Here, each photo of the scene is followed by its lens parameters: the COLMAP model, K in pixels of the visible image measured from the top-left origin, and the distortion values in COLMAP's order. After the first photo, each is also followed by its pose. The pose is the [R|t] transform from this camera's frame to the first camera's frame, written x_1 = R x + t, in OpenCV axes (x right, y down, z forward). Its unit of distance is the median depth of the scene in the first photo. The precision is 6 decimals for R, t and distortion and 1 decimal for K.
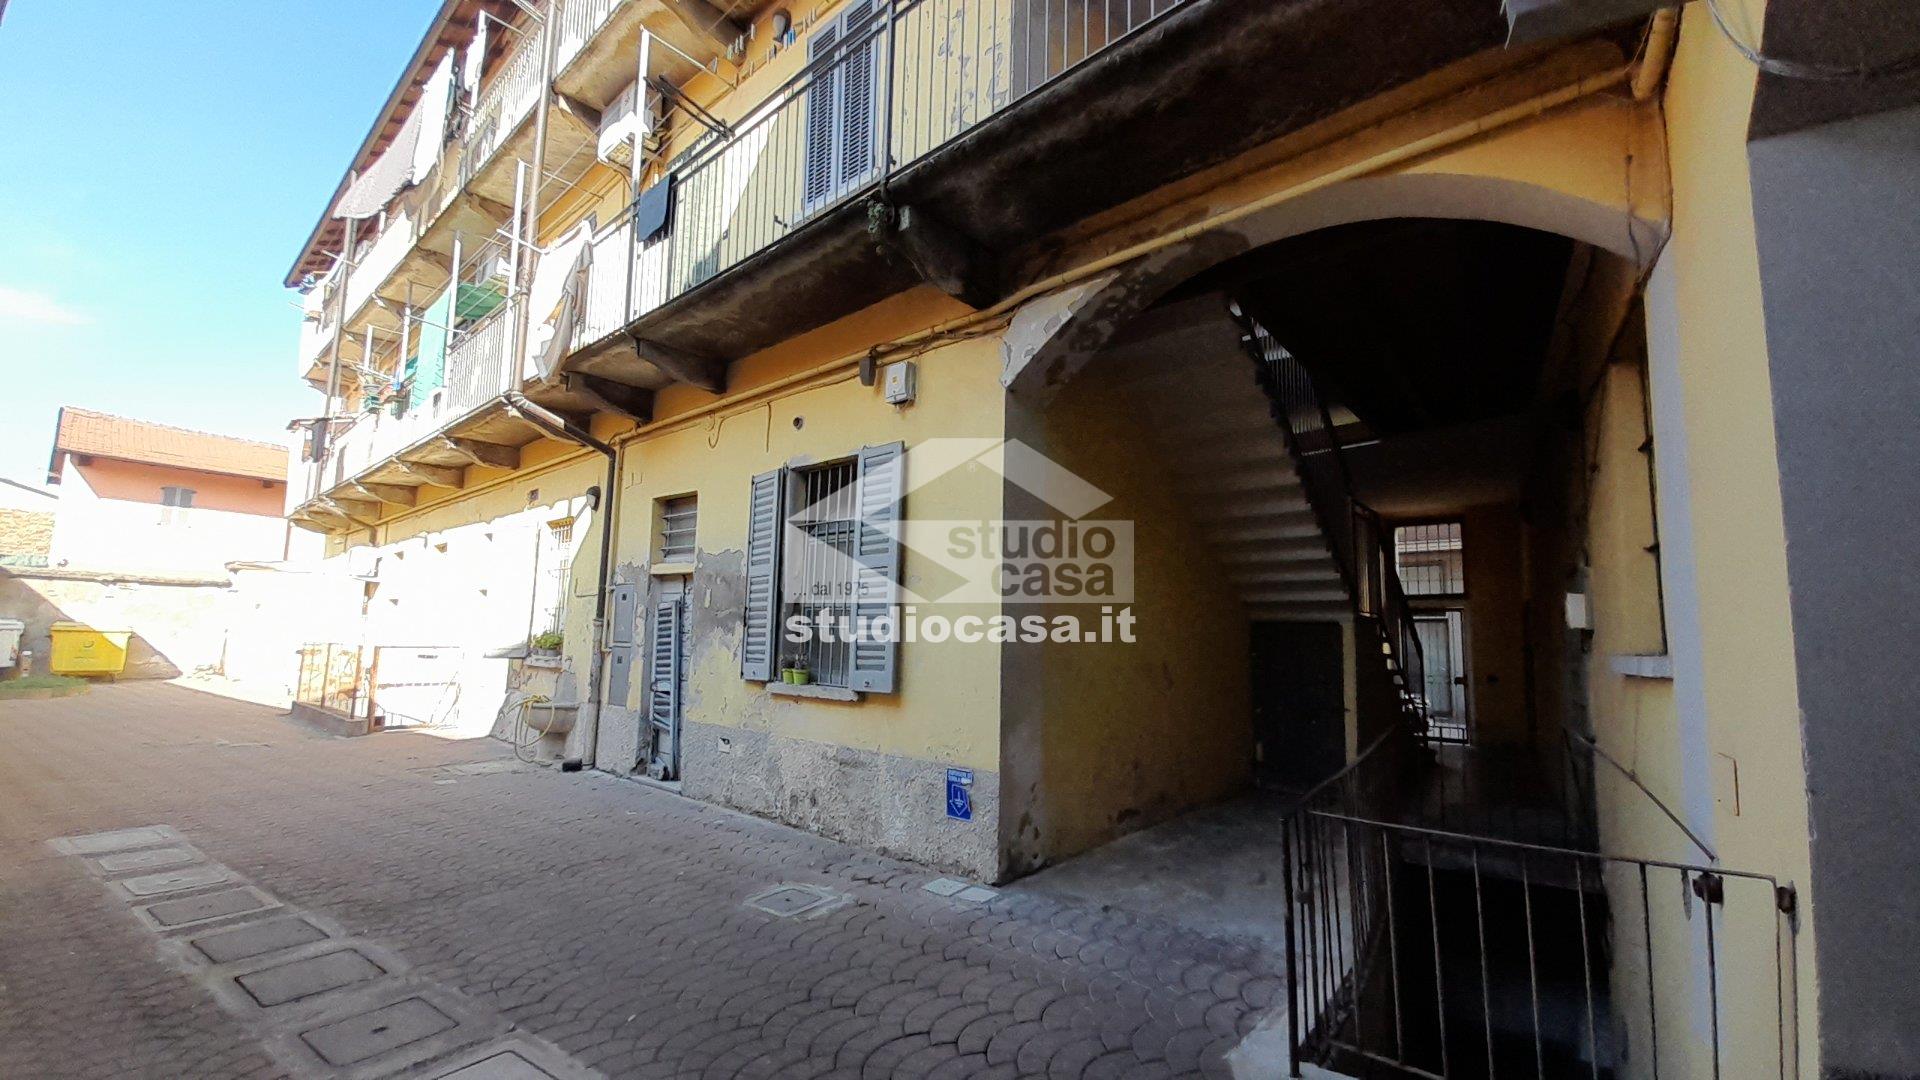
lens RADIAL K [[756.0, 0, 958.7], [0, 756.0, 564.4], [0, 0, 1]] dist [0.018170, -0.000104]
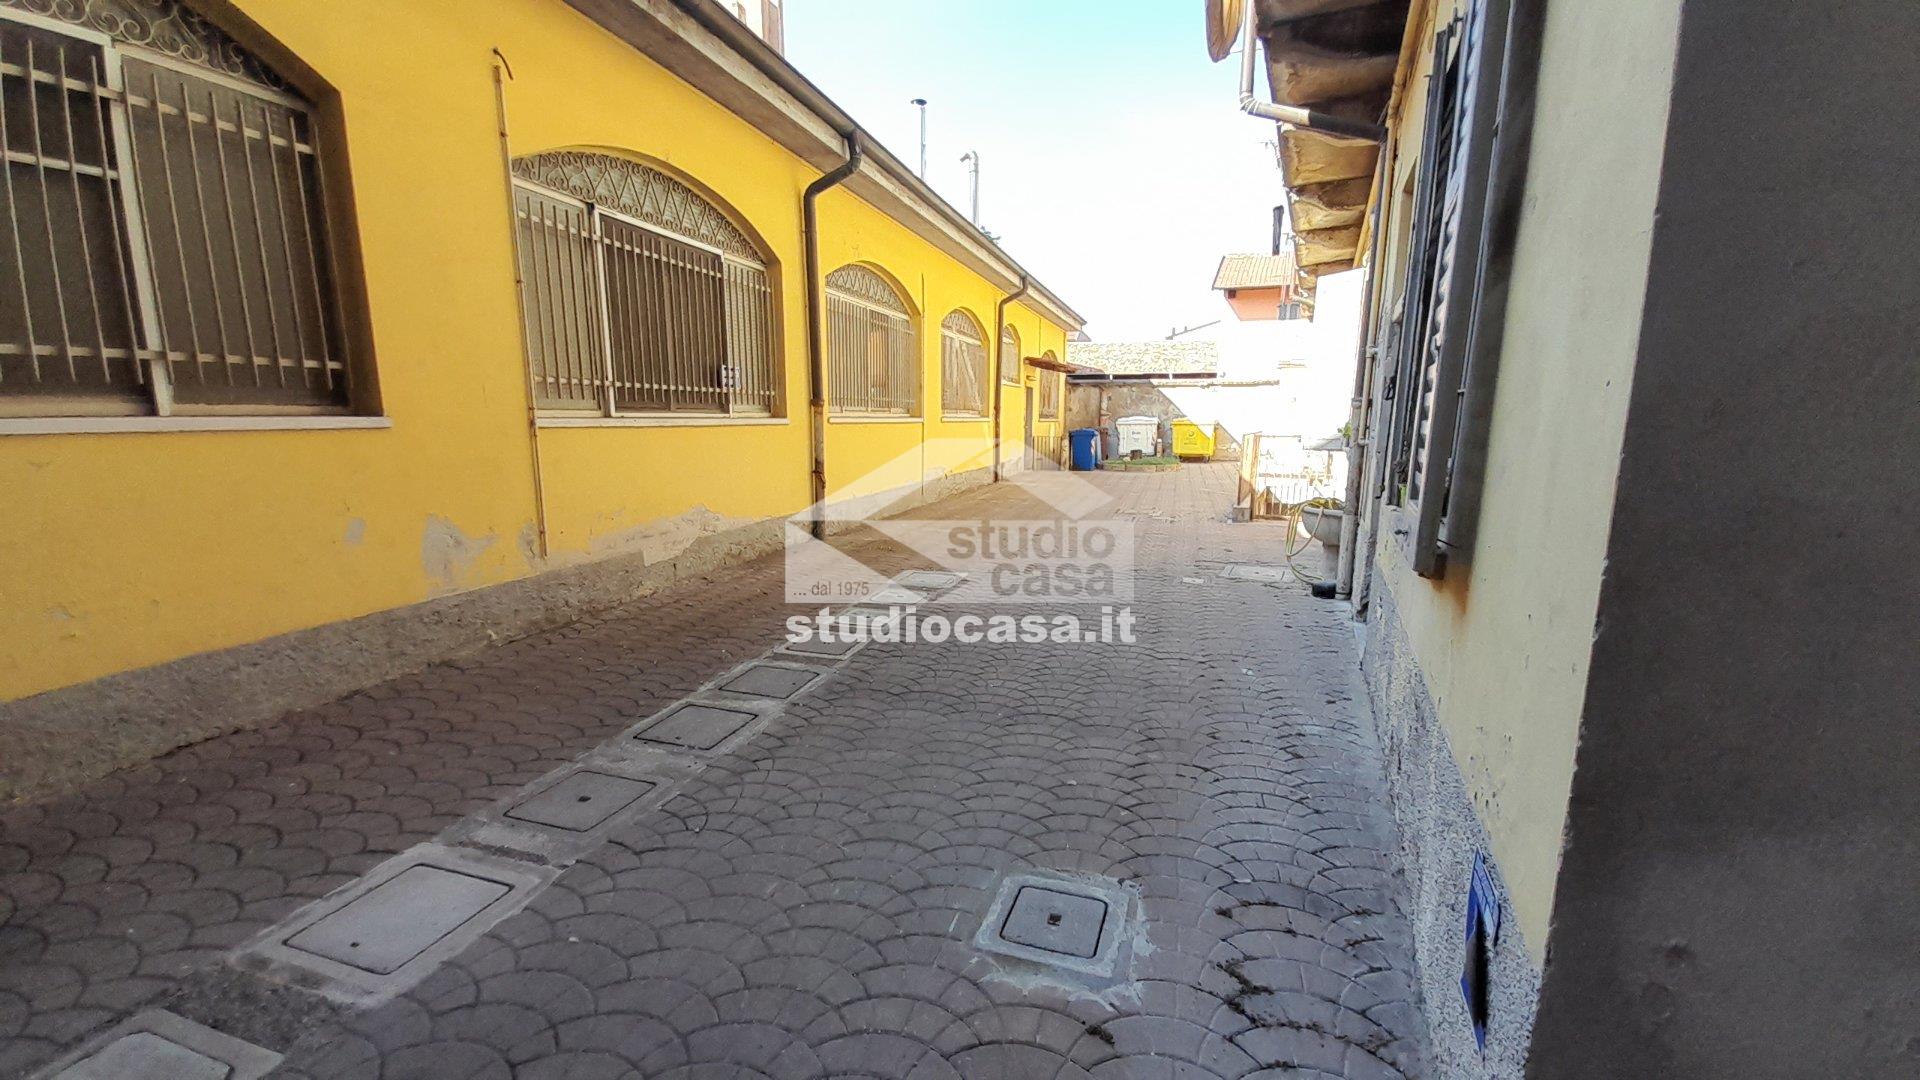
lens RADIAL K [[756.0, 0, 958.7], [0, 756.0, 564.4], [0, 0, 1]] dist [0.018170, -0.000104]
pose [[0.277050, 0.156883, -0.947961, 0.223733], [0.104847, 0.975754, 0.192125, 0.100131], [0.955118, -0.152619, 0.253884, 0.874929]]
